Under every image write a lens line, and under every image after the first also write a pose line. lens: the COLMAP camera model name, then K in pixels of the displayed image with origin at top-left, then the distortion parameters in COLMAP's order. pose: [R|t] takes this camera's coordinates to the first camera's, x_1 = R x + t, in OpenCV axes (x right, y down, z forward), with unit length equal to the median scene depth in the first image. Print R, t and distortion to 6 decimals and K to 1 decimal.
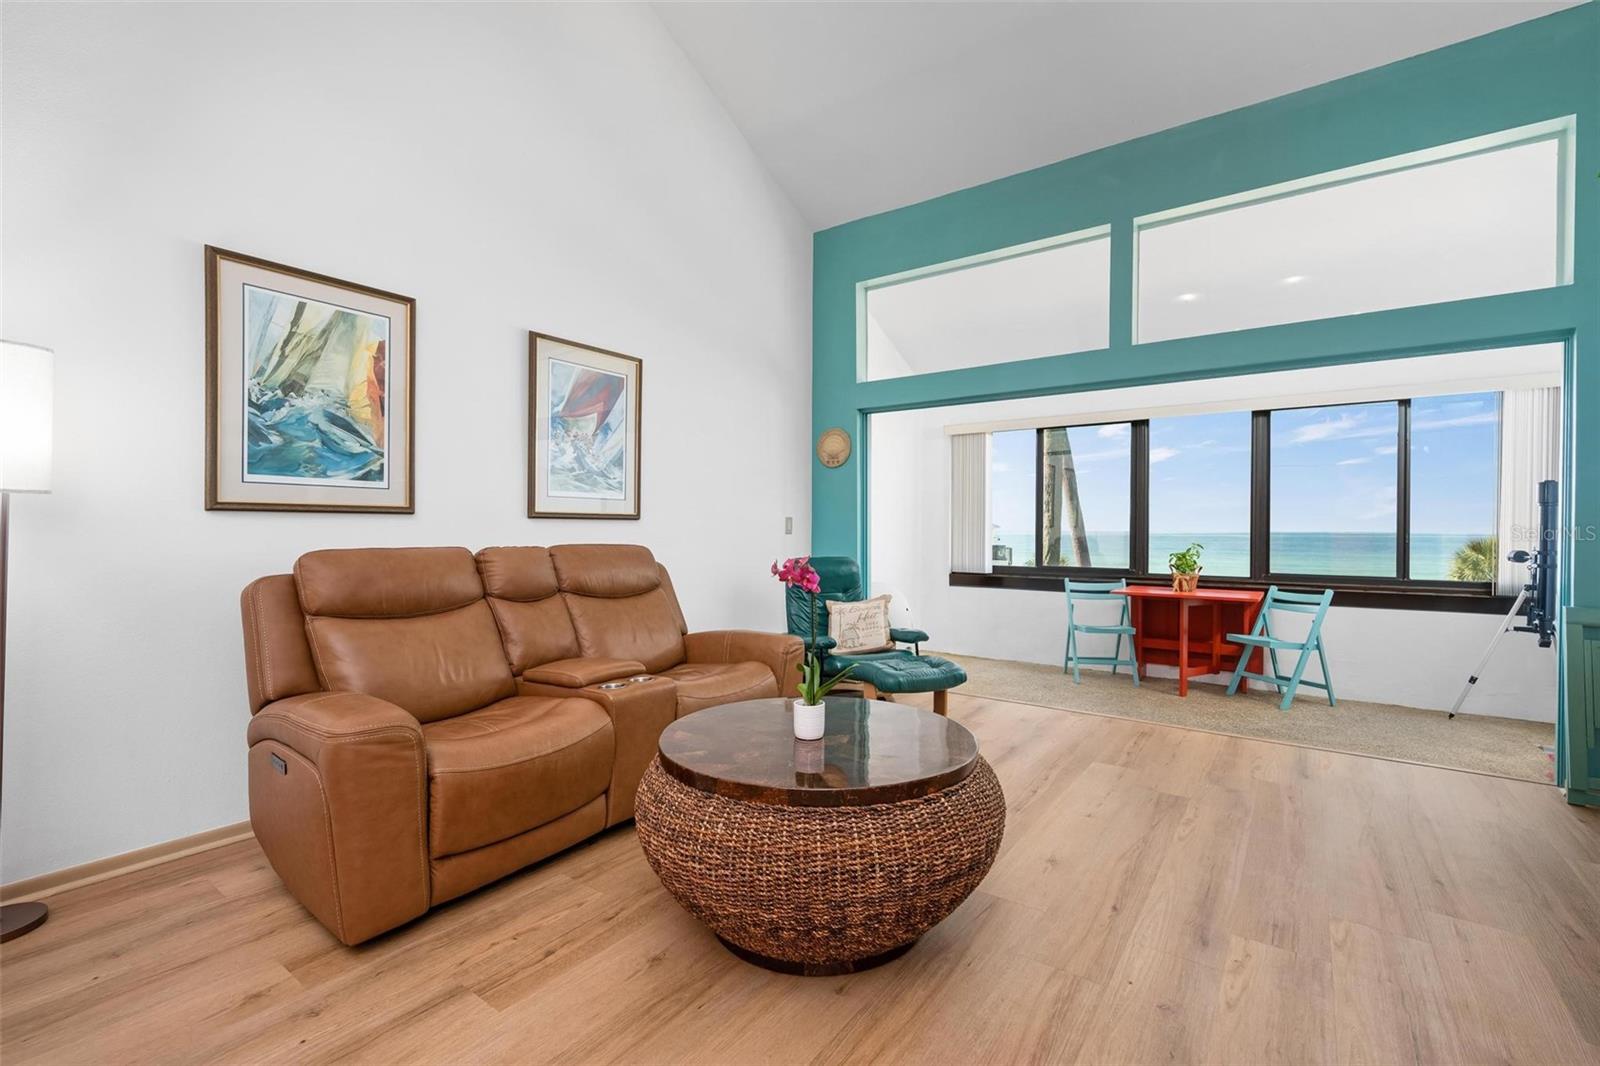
lens RADIAL K [[702.8, 0, 800.0], [0, 702.8, 533.0], [0, 0, 1]] dist [-0.004413, -0.000145]
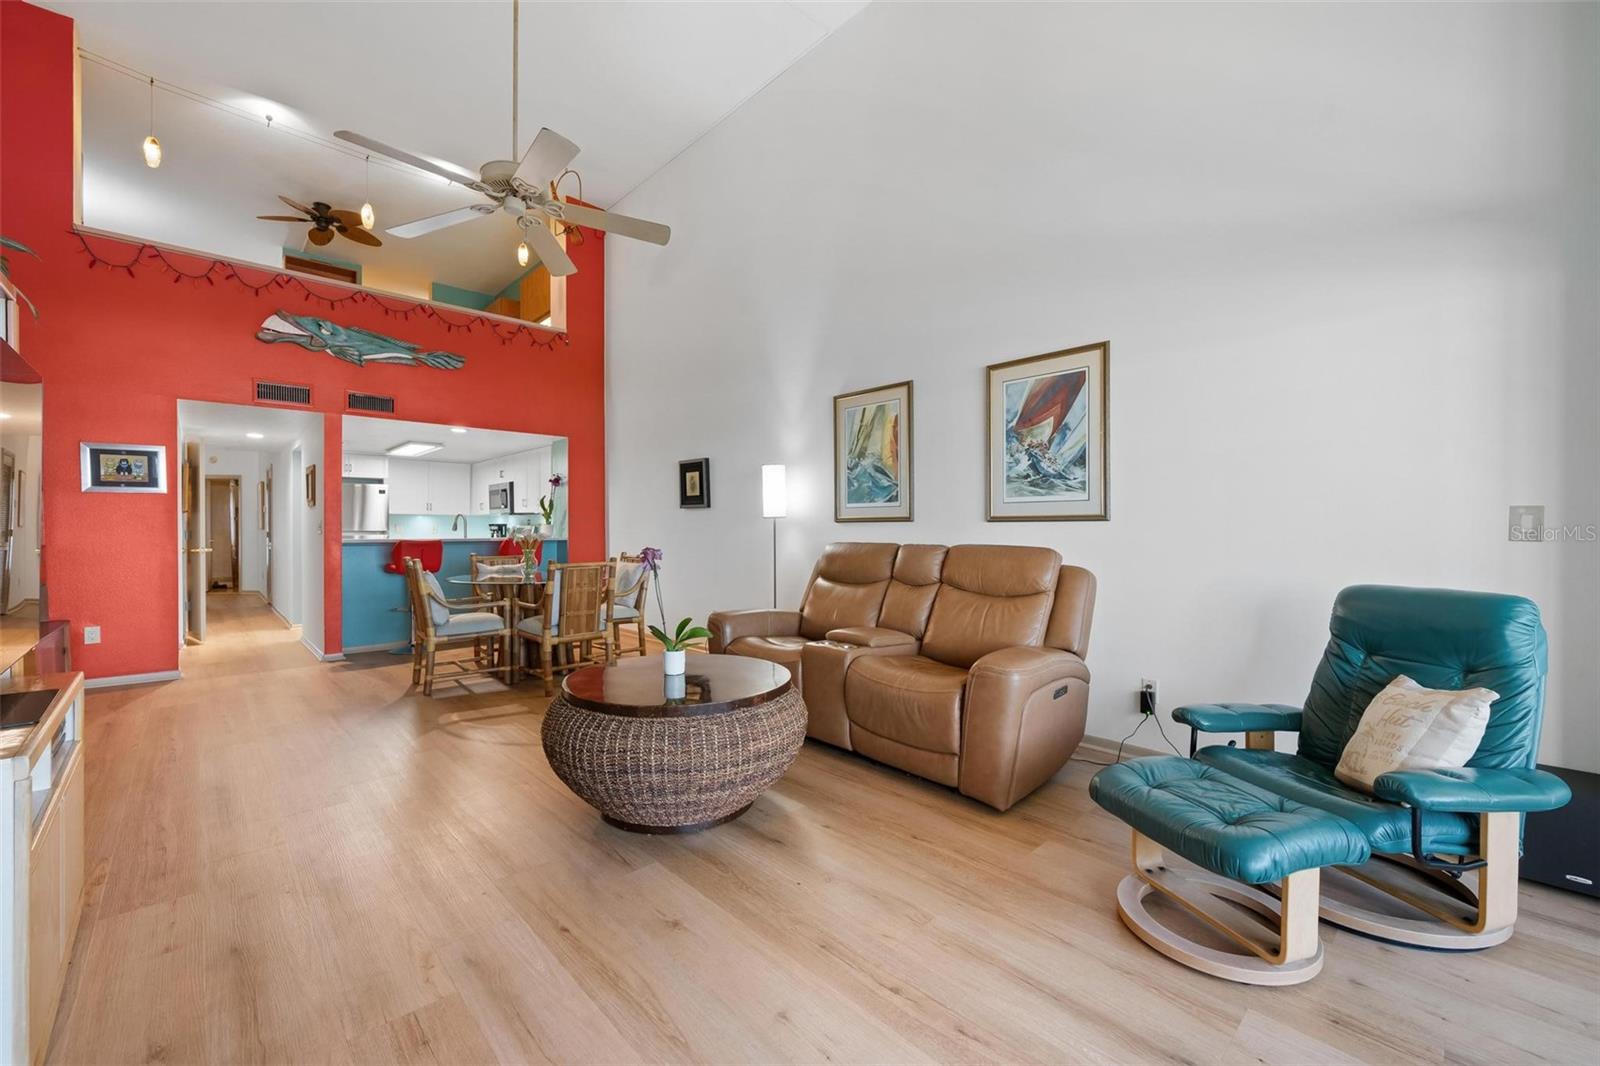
lens RADIAL K [[675.7, 0, 830.8], [0, 675.7, 532.3], [0, 0, 1]] dist [0.000804, 0.000115]
pose [[-0.178636, -0.002974, -0.983911, 0.707280], [-0.006842, 0.999975, -0.001781, 0.000075], [0.983891, 0.006414, -0.178652, 0.833777]]
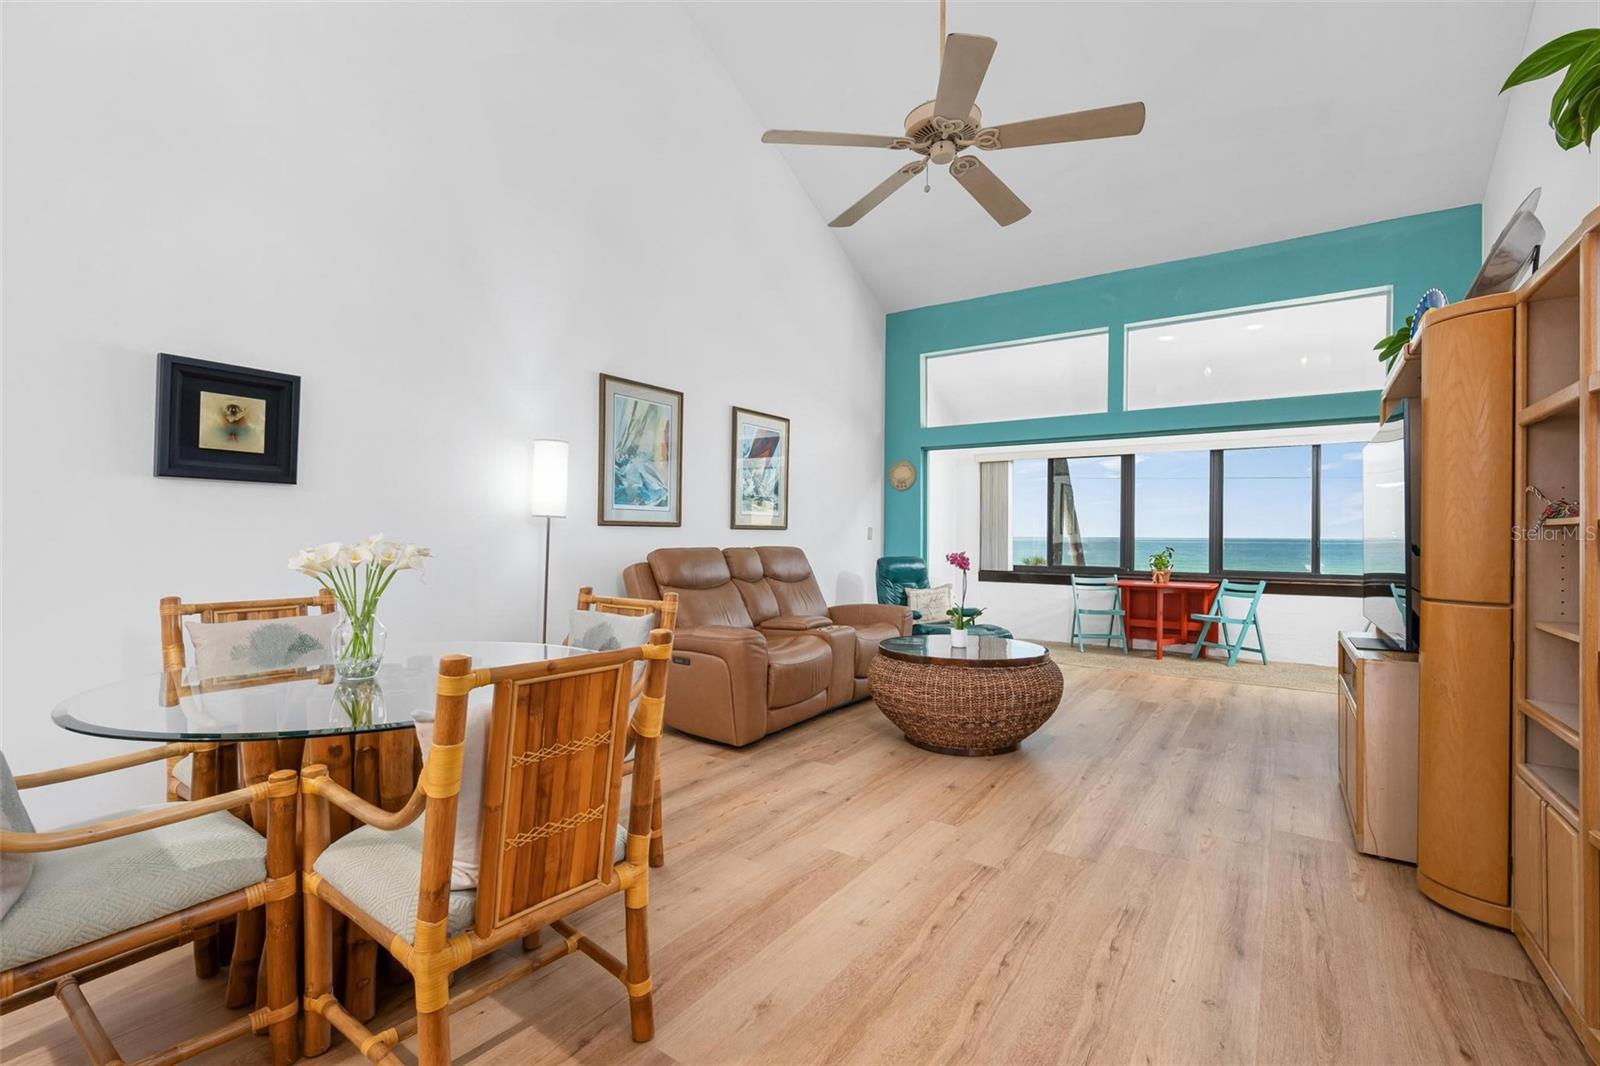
lens RADIAL K [[702.8, 0, 800.0], [0, 702.8, 533.0], [0, 0, 1]] dist [-0.004413, -0.000145]
pose [[0.999834, 0.004097, 0.017772, -0.234715], [-0.003971, 0.999967, -0.007118, -0.002012], [-0.017801, 0.007046, 0.999817, -0.466492]]
